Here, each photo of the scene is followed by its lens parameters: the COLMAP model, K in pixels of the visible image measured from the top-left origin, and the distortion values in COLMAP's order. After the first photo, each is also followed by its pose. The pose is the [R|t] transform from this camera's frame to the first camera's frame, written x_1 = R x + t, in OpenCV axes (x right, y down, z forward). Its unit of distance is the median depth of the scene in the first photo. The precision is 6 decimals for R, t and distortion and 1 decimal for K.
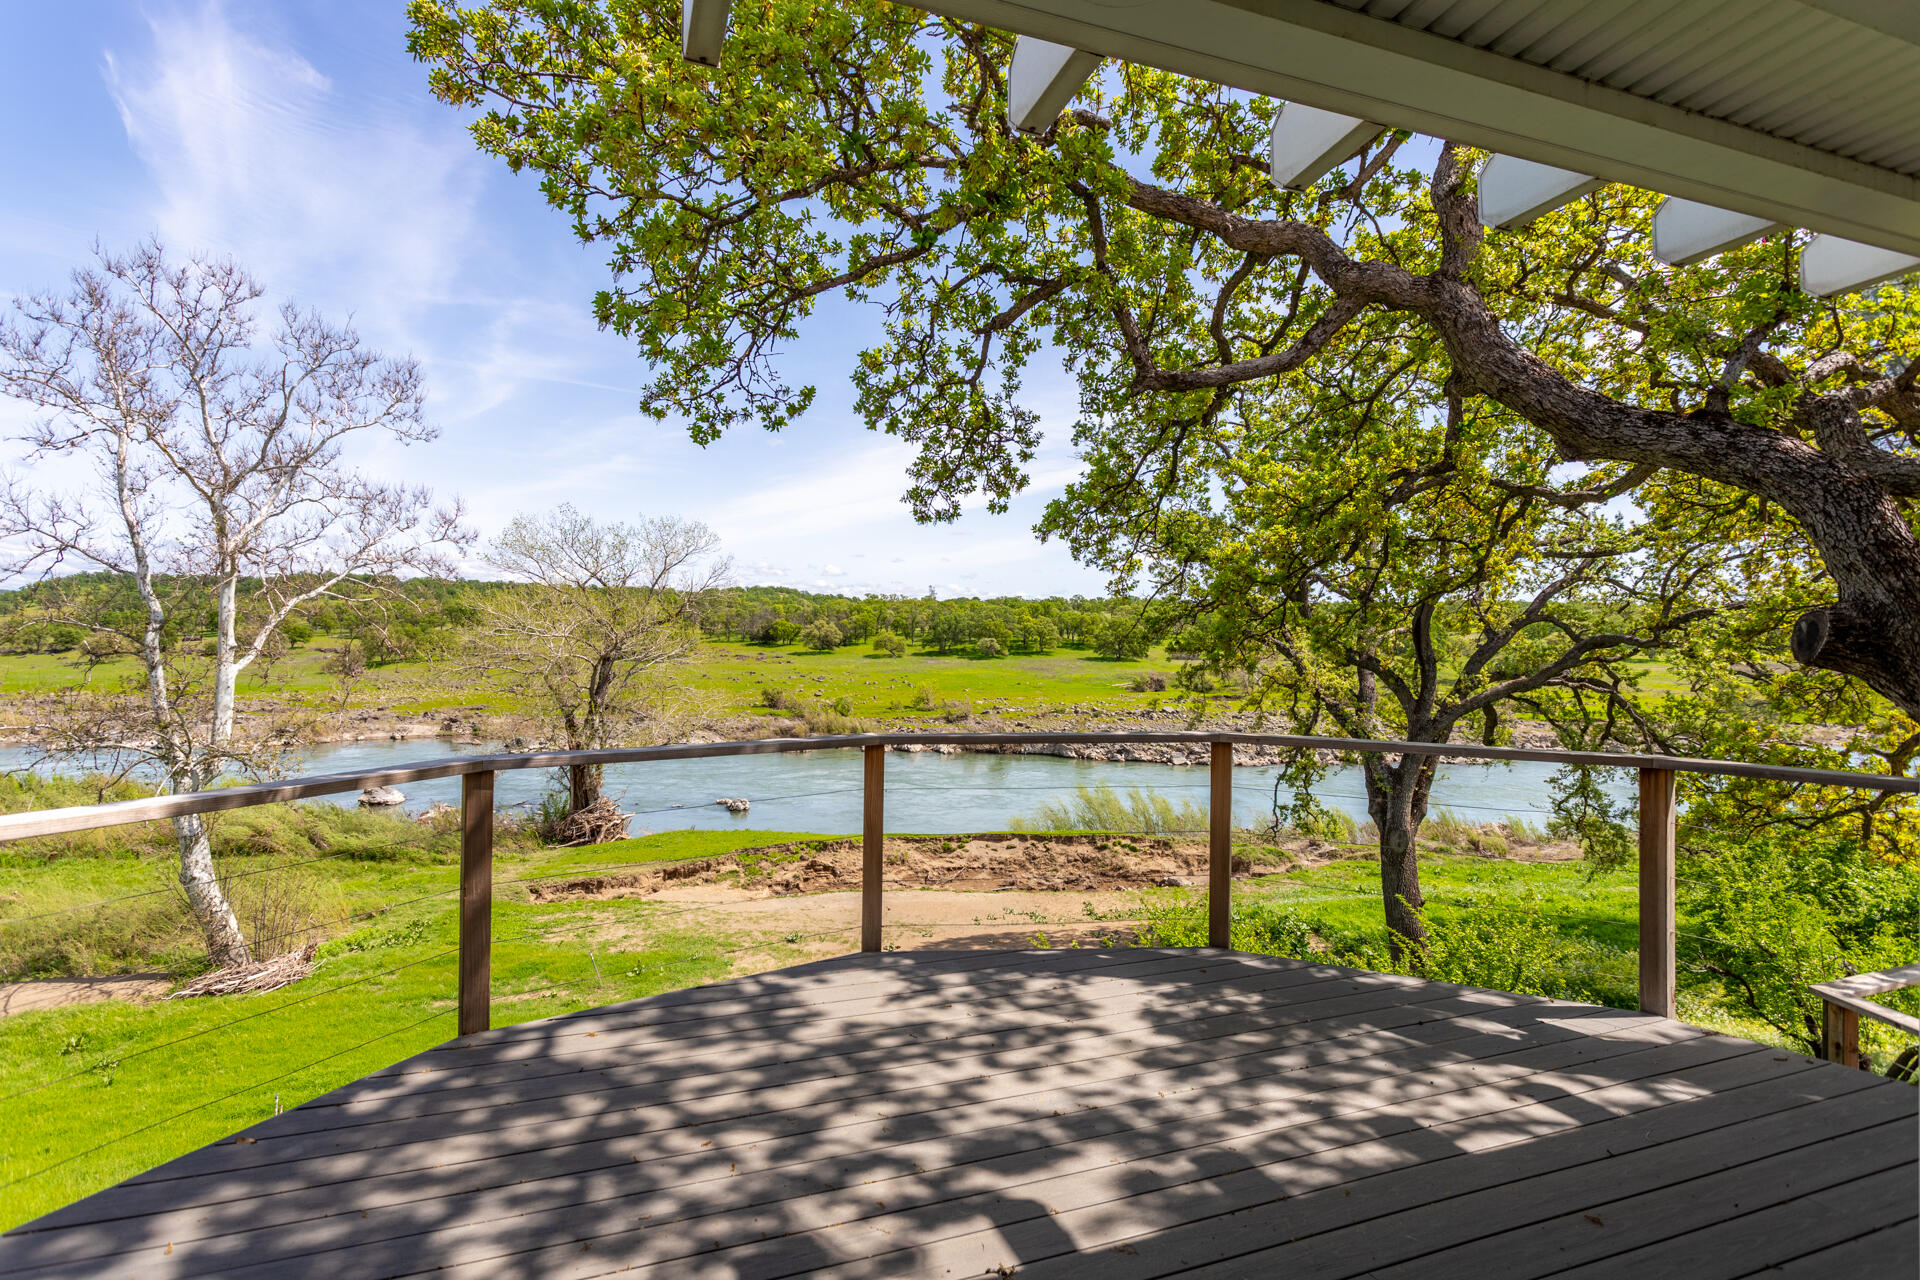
lens RADIAL K [[897.2, 0, 960.0], [0, 897.2, 640.0], [0, 0, 1]] dist [0.005401, 0.000687]
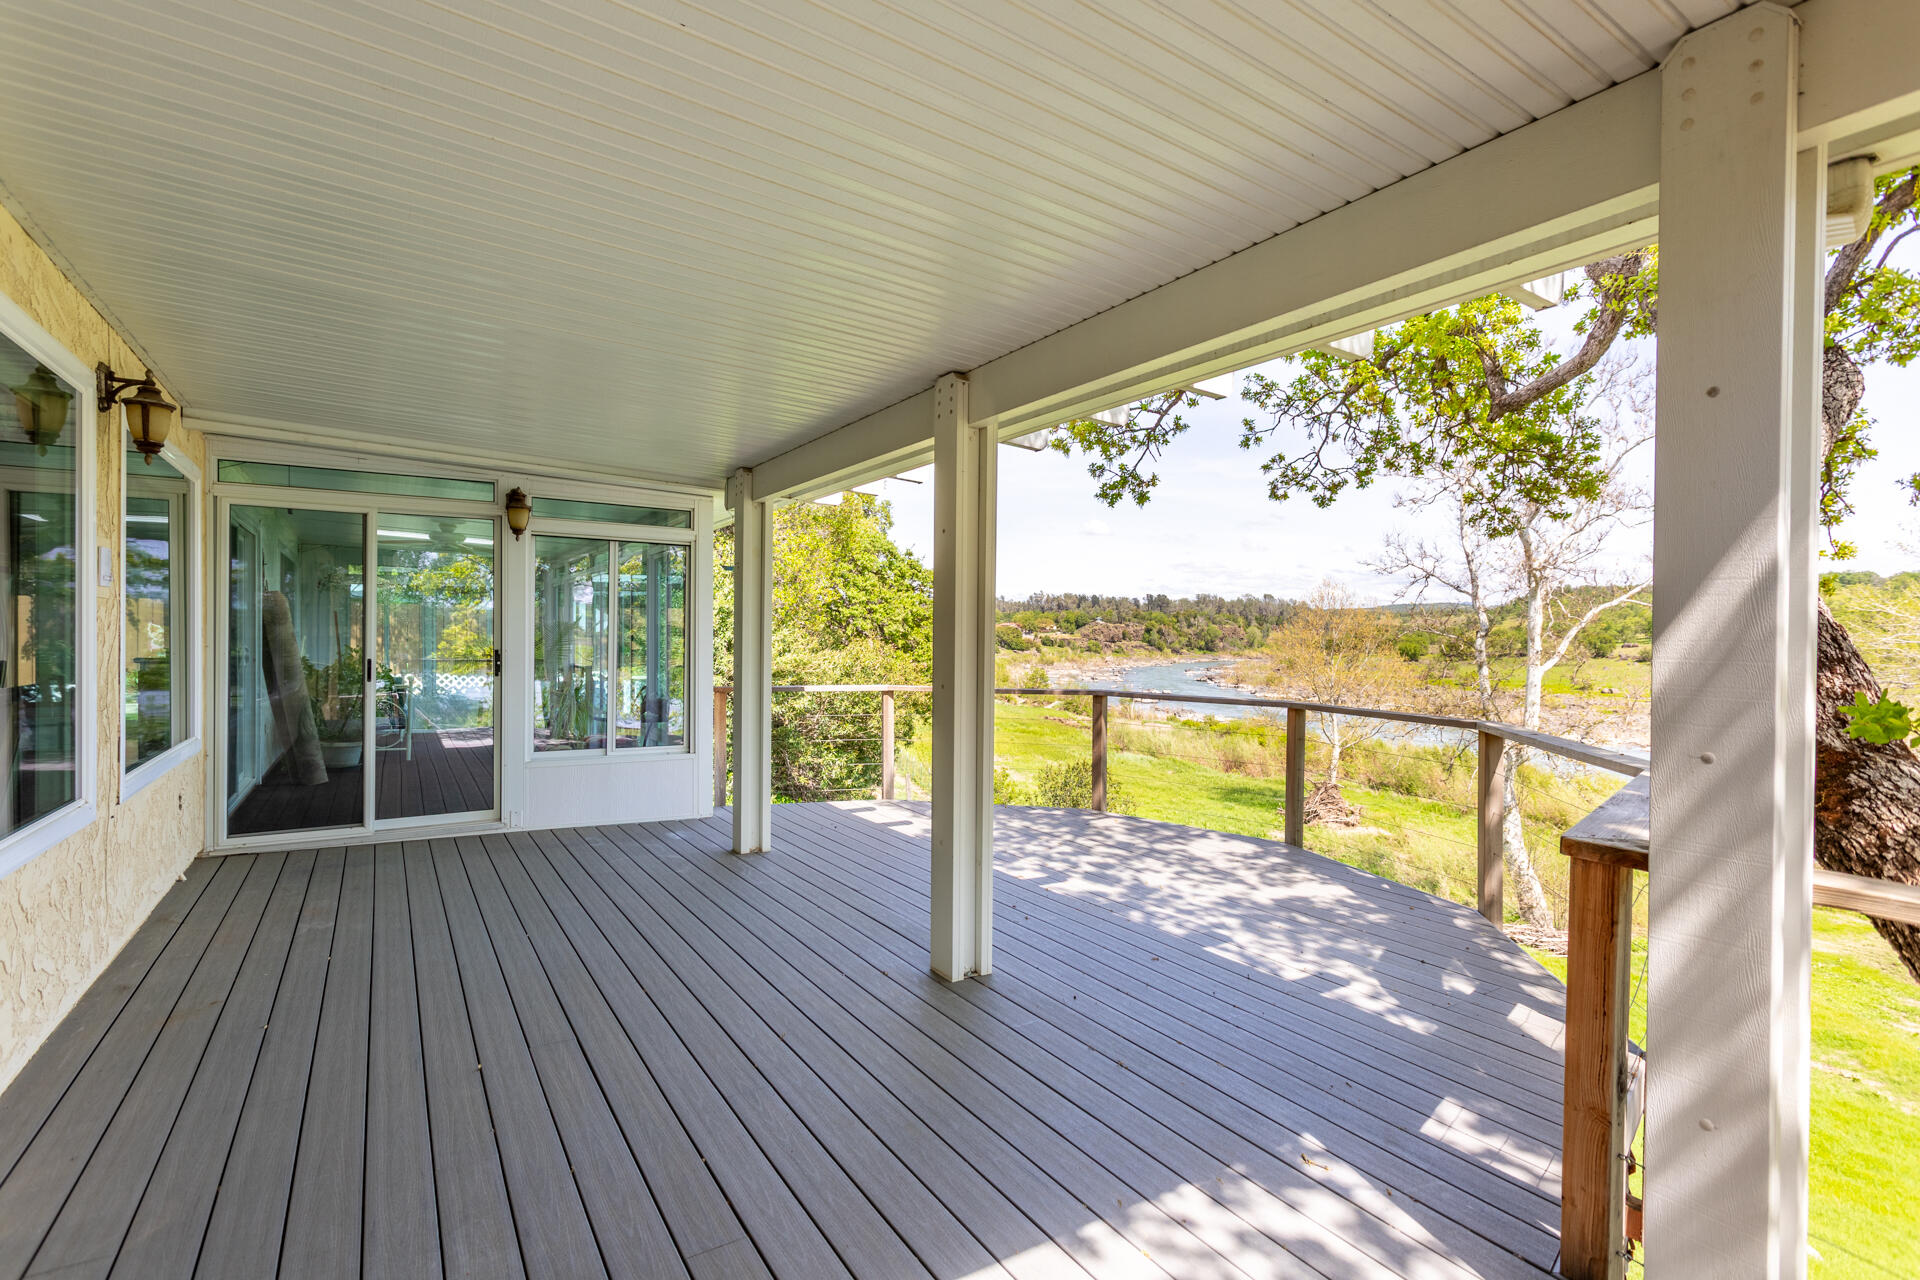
lens RADIAL K [[907.7, 0, 960.0], [0, 907.7, 640.0], [0, 0, 1]] dist [-0.000650, 0.000040]
pose [[0.219356, -0.000995, -0.975644, 0.929061], [-0.006031, 0.999979, -0.002376, 0.004231], [0.975626, 0.006405, 0.219346, 0.086643]]
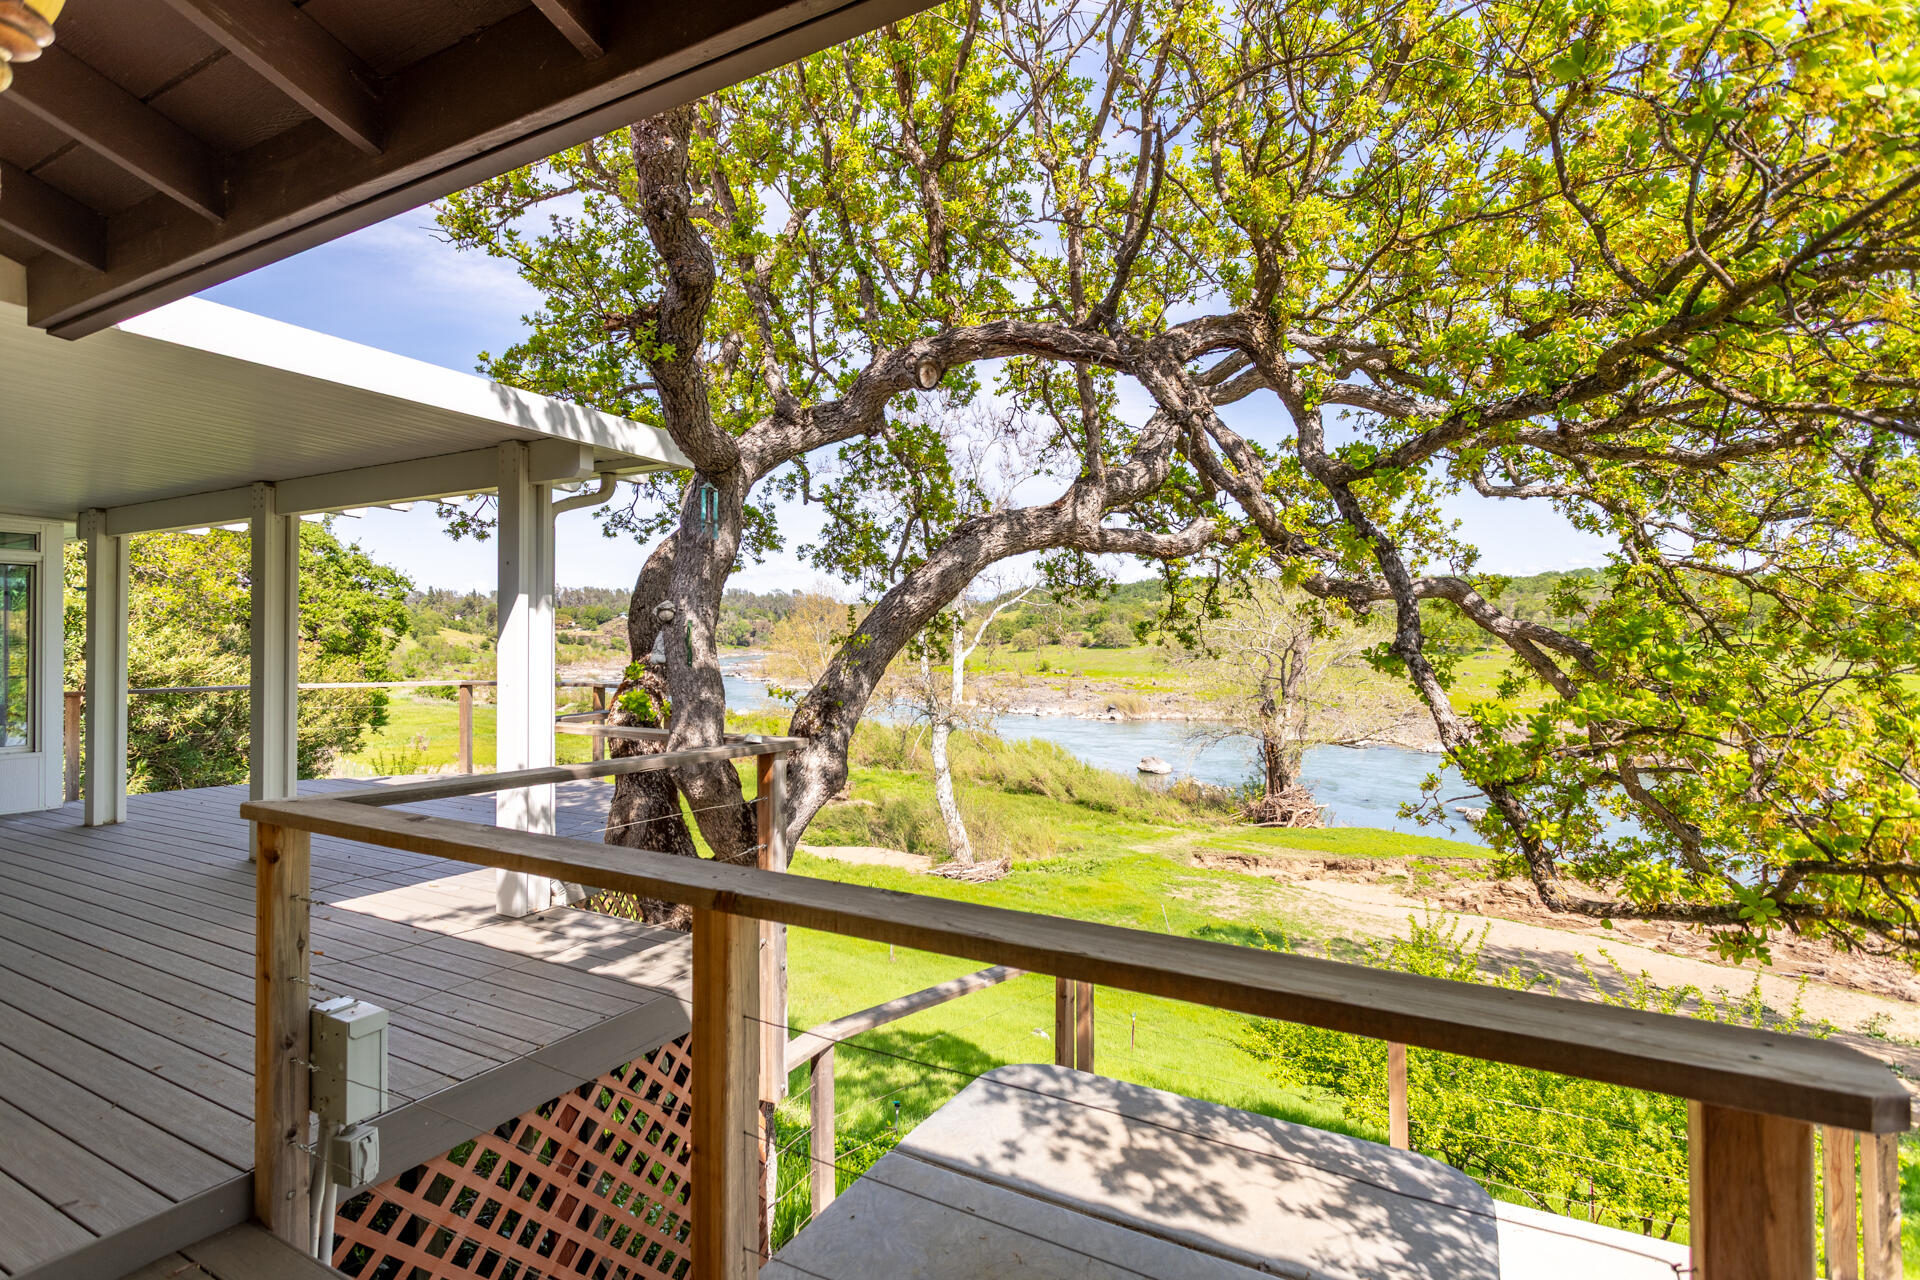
lens RADIAL K [[914.2, 0, 974.5], [0, 914.2, 612.0], [0, 0, 1]] dist [0.010219, 0.000895]
pose [[0.673654, -0.025818, -0.738596, 1.599547], [0.008668, 0.999597, -0.027036, 0.006831], [0.738996, 0.011811, 0.673606, 0.108320]]
